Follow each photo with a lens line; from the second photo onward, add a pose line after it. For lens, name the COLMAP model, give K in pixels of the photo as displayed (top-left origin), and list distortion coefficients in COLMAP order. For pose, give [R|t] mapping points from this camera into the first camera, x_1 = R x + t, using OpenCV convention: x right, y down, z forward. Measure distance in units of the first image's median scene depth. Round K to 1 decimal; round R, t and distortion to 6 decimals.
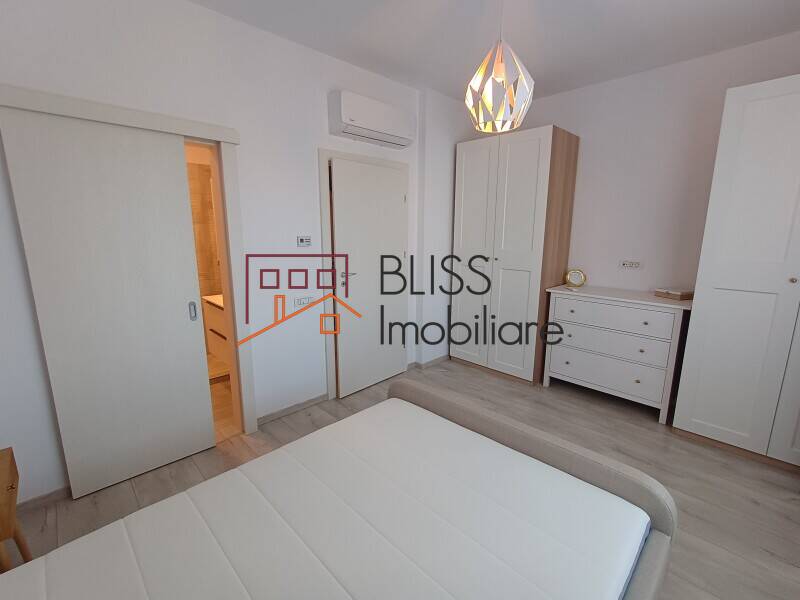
lens RADIAL K [[362.7, 0, 400.0], [0, 362.7, 300.0], [0, 0, 1]] dist [-0.000347, -0.000131]
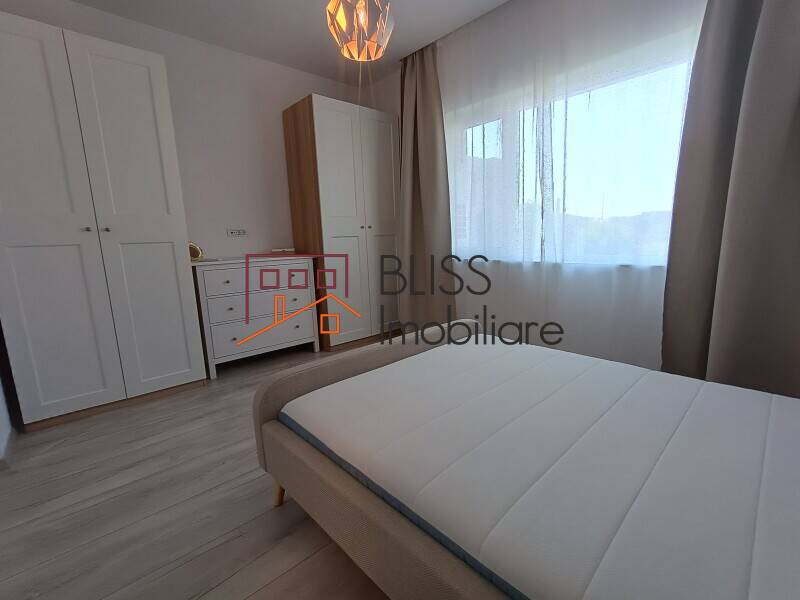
lens RADIAL K [[362.7, 0, 400.0], [0, 362.7, 300.0], [0, 0, 1]] dist [-0.000347, -0.000131]
pose [[0.025695, -0.166872, 0.985644, -0.410302], [0.235194, 0.959302, 0.156281, 0.032042], [-0.971609, 0.227802, 0.063897, 0.500318]]
